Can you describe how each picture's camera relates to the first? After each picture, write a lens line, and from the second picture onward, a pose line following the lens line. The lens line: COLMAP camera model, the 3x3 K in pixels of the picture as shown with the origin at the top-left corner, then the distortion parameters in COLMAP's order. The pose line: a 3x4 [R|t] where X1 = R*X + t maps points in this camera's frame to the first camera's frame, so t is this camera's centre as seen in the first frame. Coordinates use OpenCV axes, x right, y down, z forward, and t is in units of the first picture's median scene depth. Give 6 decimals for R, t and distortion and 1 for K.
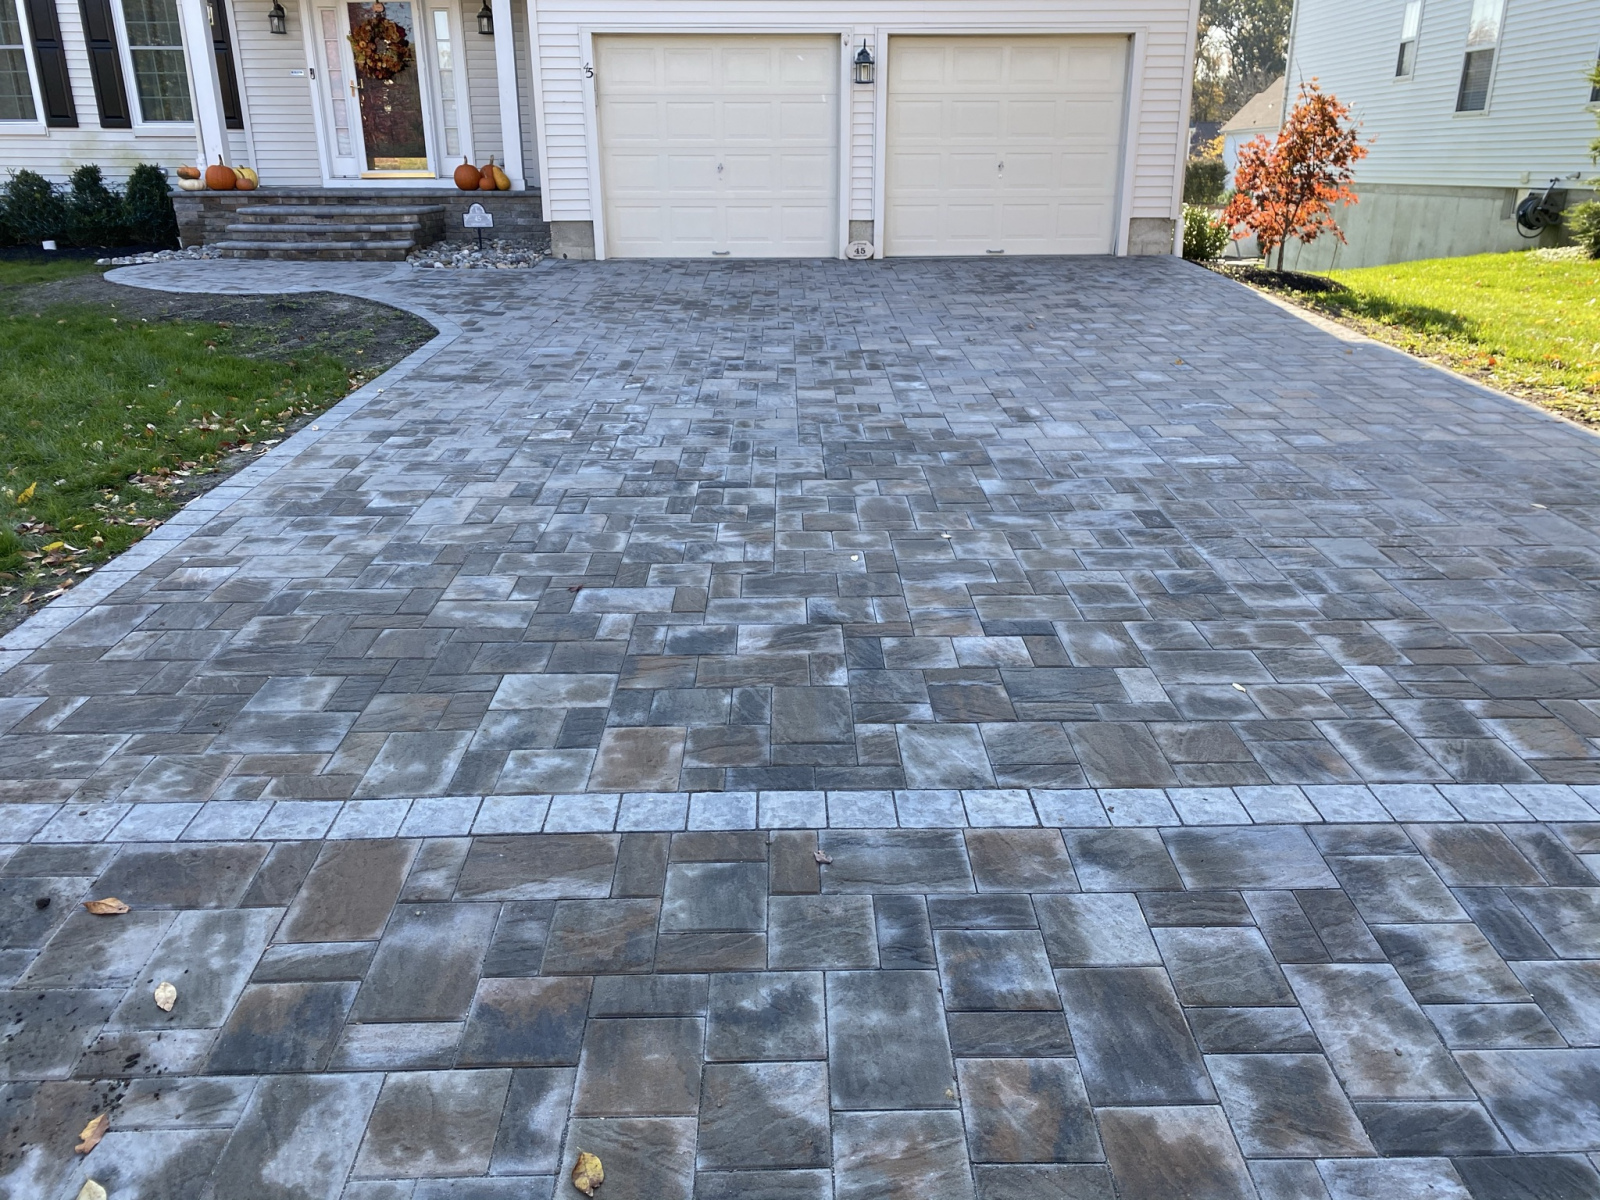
lens RADIAL K [[1235.2, 0, 779.8], [0, 1235.2, 594.0], [0, 0, 1]] dist [0.036668, -0.012484]
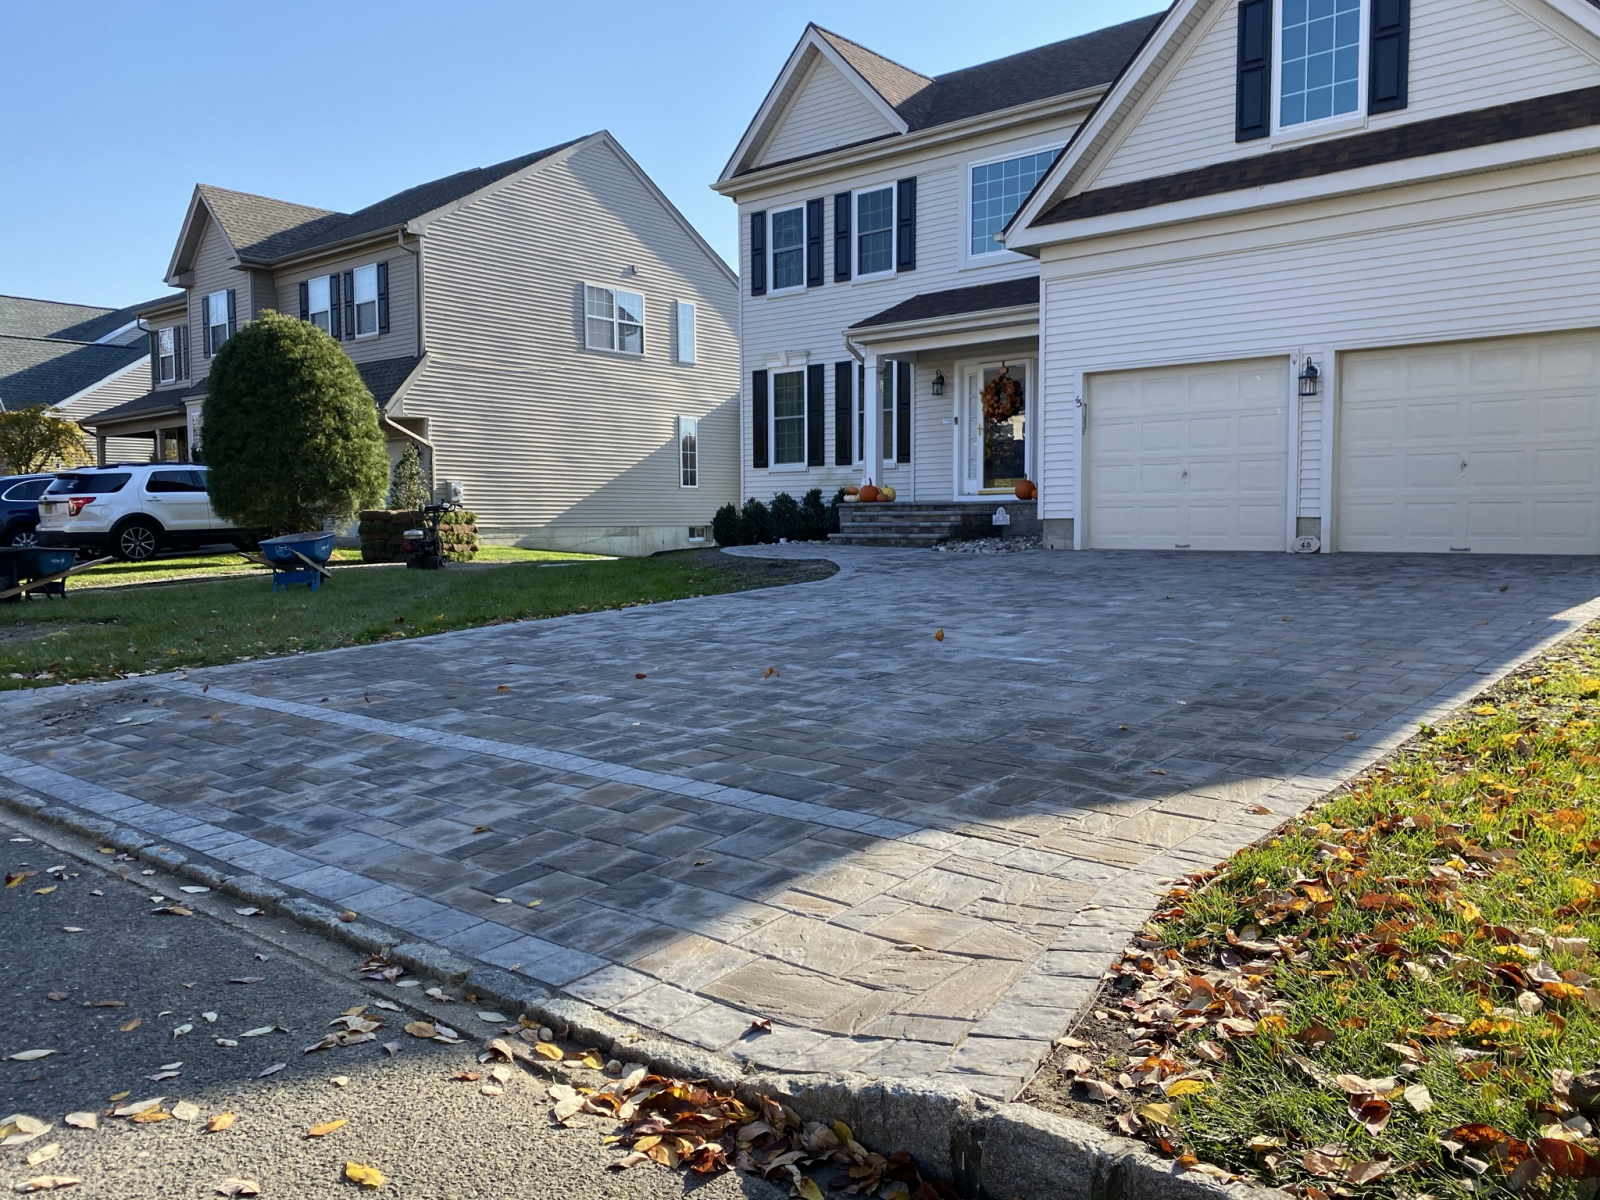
lens RADIAL K [[1223.2, 0, 784.7], [0, 1223.2, 597.8], [0, 0, 1]] dist [0.074935, -0.087142]
pose [[0.739158, 0.044468, -0.672062, 0.436283], [-0.220453, 0.958828, -0.179020, 0.044740], [0.636432, 0.280483, 0.718529, -0.004465]]
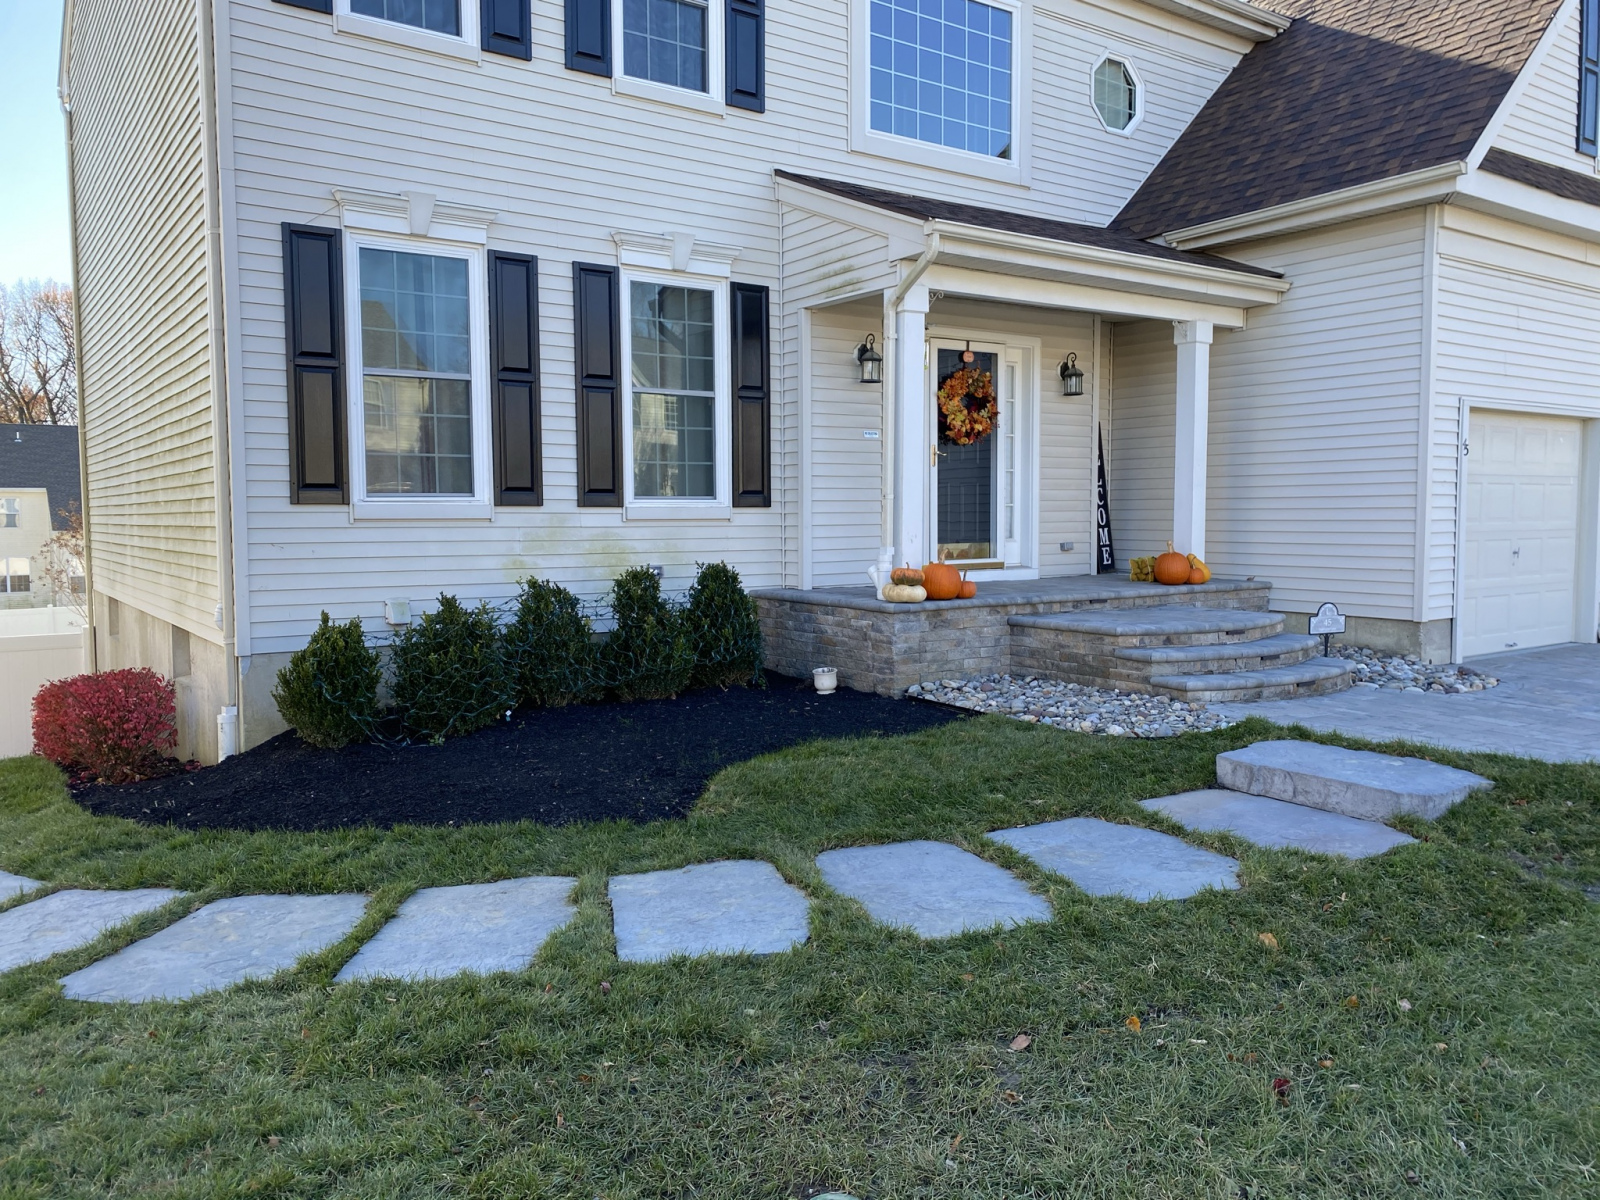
lens RADIAL K [[1223.2, 0, 784.7], [0, 1223.2, 597.8], [0, 0, 1]] dist [0.074935, -0.087142]
pose [[0.830237, -0.038097, 0.556107, -0.945178], [0.184102, 0.960417, -0.209059, -0.223133], [-0.526130, 0.275949, 0.804387, 0.573147]]
